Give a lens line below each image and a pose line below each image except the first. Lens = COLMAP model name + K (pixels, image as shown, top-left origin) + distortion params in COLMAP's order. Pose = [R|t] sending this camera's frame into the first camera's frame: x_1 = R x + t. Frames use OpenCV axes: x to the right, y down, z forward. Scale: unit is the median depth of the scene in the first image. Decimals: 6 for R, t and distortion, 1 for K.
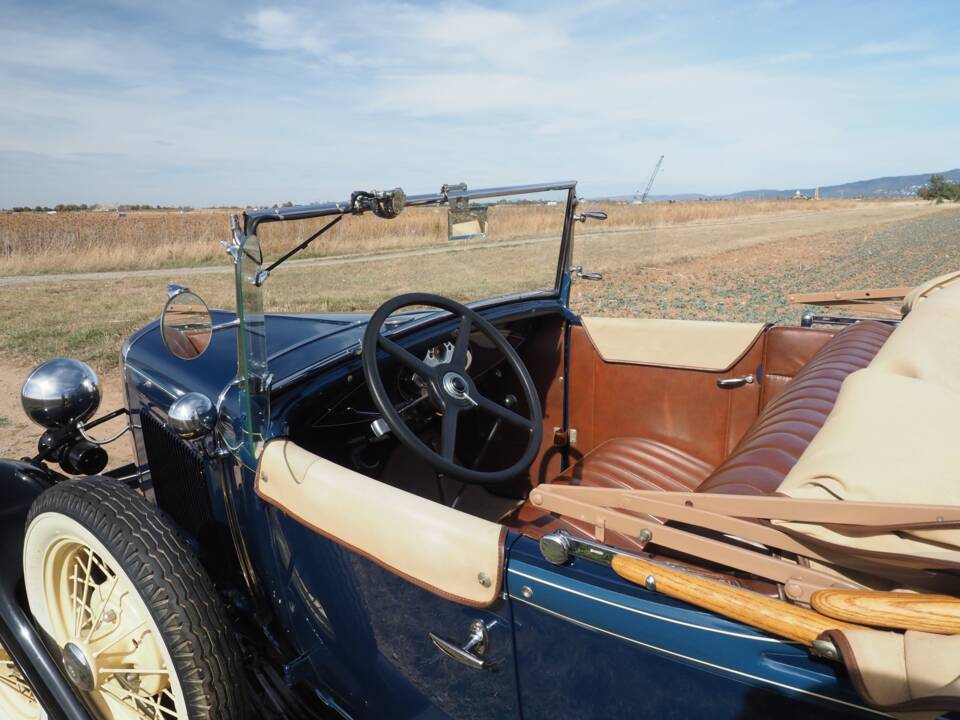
lens RADIAL K [[697.4, 0, 480.1], [0, 697.4, 365.5], [0, 0, 1]] dist [-0.014712, 0.003795]
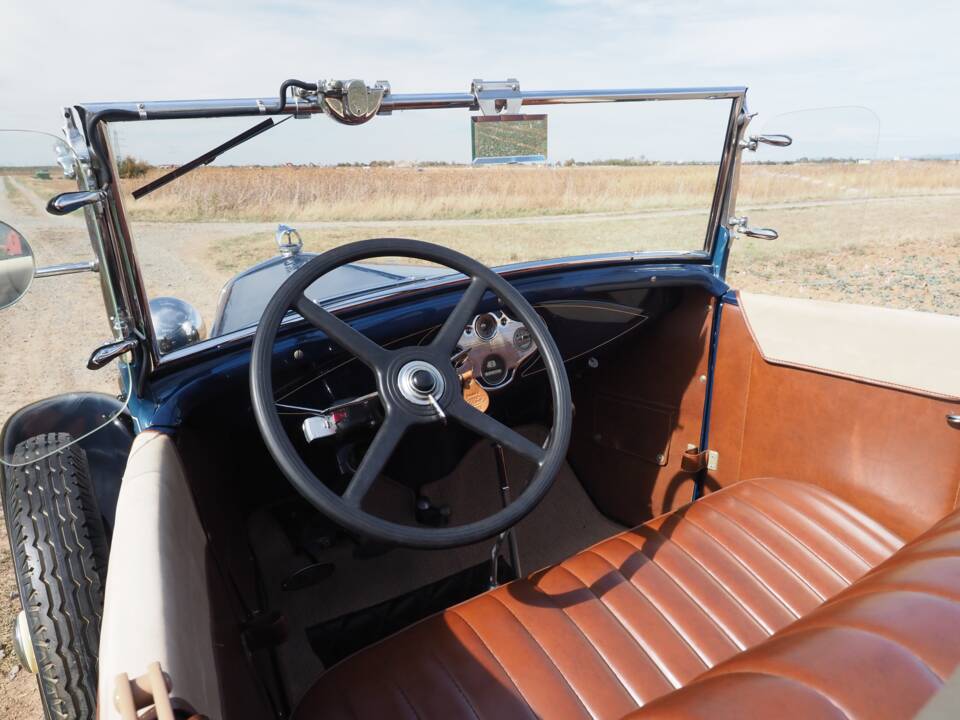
lens RADIAL K [[697.4, 0, 480.9], [0, 697.4, 362.6], [0, 0, 1]] dist [-0.014712, 0.003795]
pose [[0.925777, 0.107177, -0.362561, 0.162697], [-0.087692, 0.993697, 0.069831, -0.026215], [0.367760, -0.032855, 0.929340, 0.266935]]
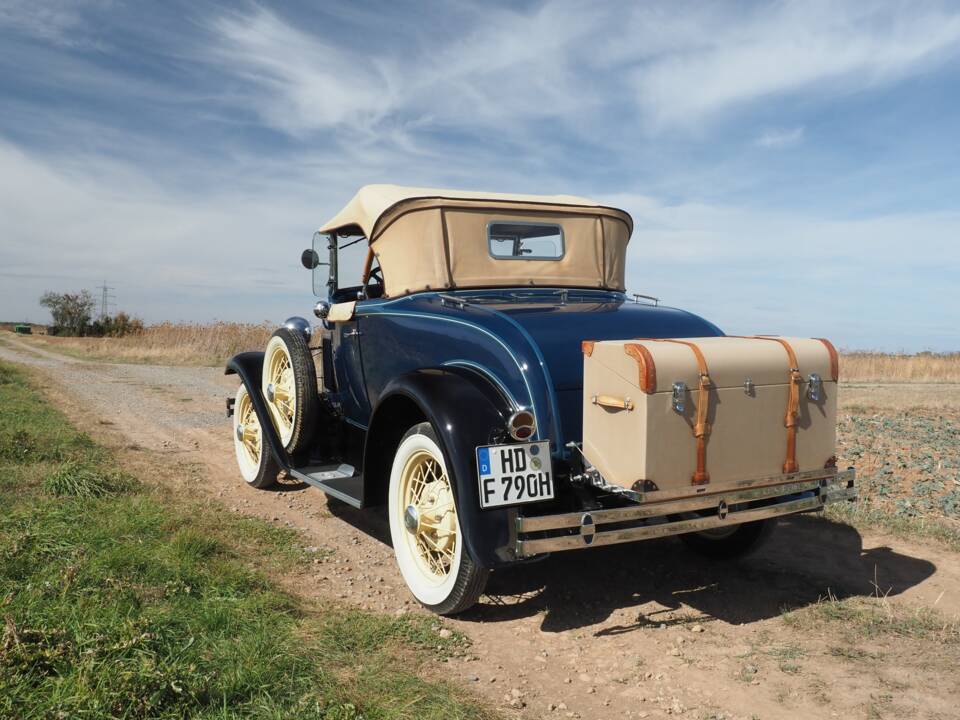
lens RADIAL K [[874.9, 0, 479.1], [0, 874.9, 362.2], [0, 0, 1]] dist [0.001466, 0.000000]
pose [[0.902149, 0.051928, -0.428287, 1.086717], [-0.140102, 0.974189, -0.176996, 0.535675], [0.408042, 0.219681, 0.886139, -1.161598]]
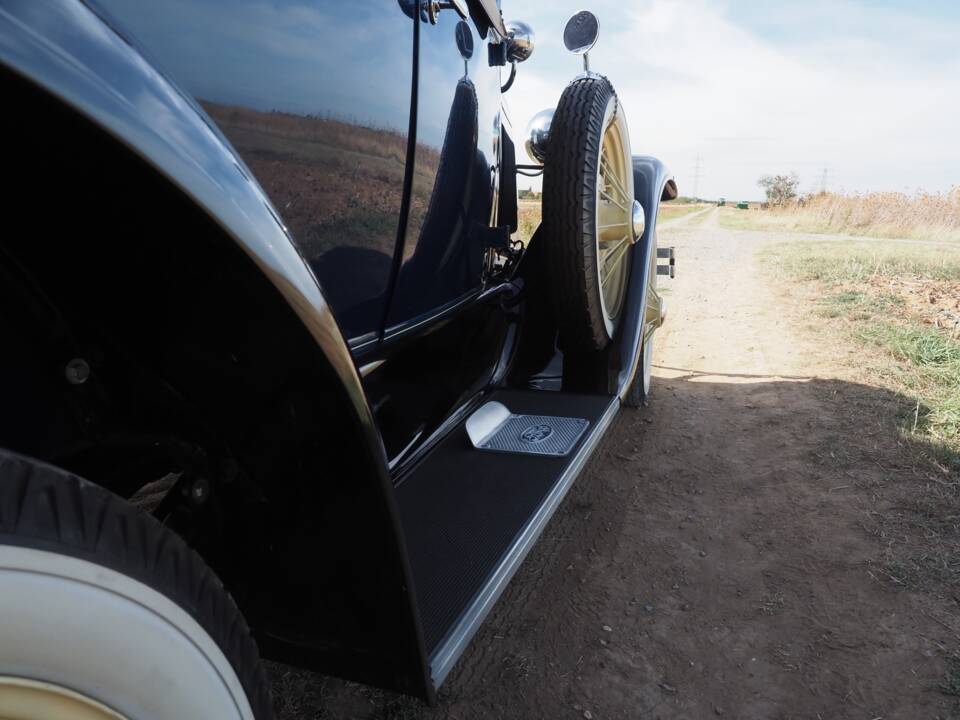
lens RADIAL K [[697.4, 0, 478.0], [0, 697.4, 353.5], [0, 0, 1]] dist [-0.014712, 0.003795]
pose [[0.259052, 0.223676, -0.939607, 0.857228], [-0.237830, 0.957635, 0.162397, 0.156390], [0.936124, 0.181397, 0.301274, 0.846077]]
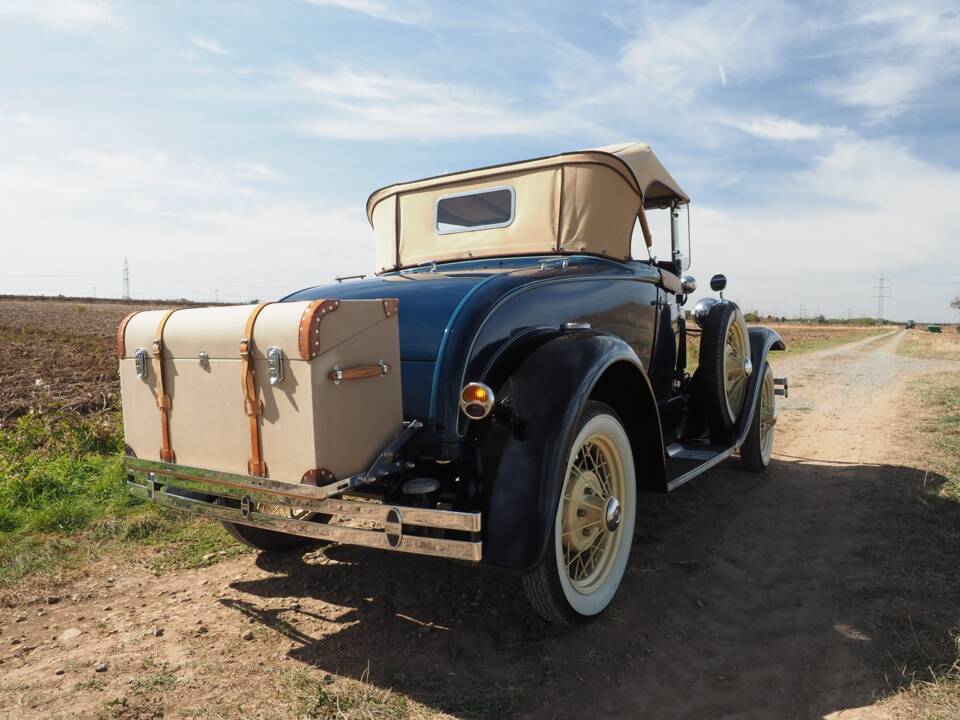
lens RADIAL K [[697.4, 0, 476.5], [0, 697.4, 357.2], [0, 0, 1]] dist [-0.014712, 0.003795]
pose [[0.029664, 0.072975, -0.996893, 1.792217], [-0.250028, 0.966168, 0.063286, 0.128572], [0.967784, 0.247374, 0.046906, 0.507072]]
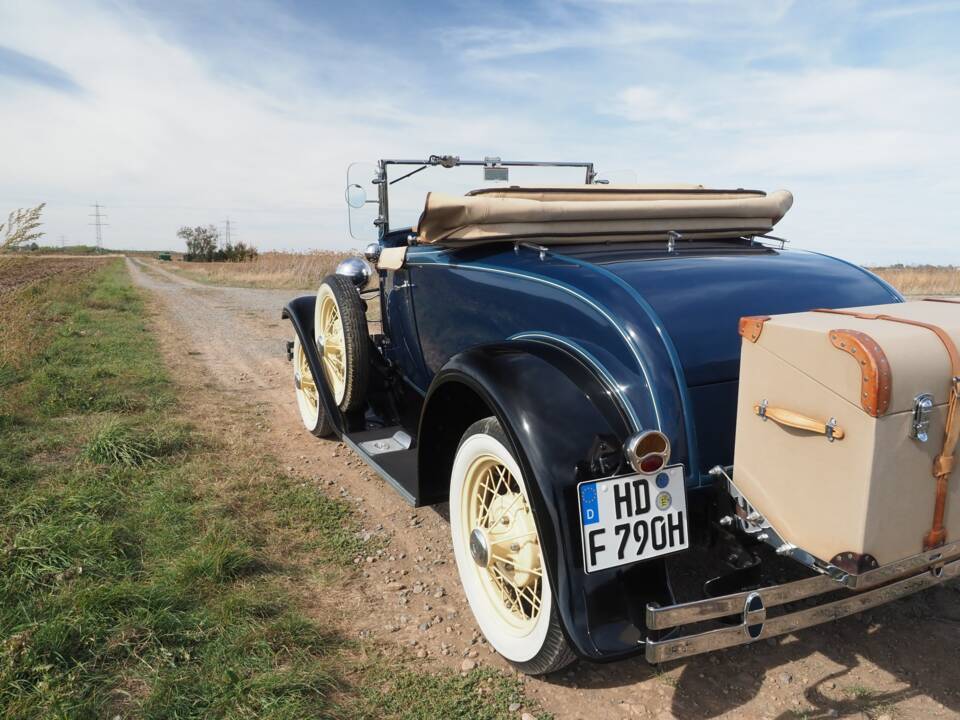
lens RADIAL K [[697.4, 0, 480.2], [0, 697.4, 363.2], [0, 0, 1]] dist [-0.014712, 0.003795]
pose [[0.873314, 0.099985, -0.476787, 0.752776], [-0.139216, 0.989119, -0.047573, 0.353285], [0.466842, 0.107923, 0.877731, -0.623324]]
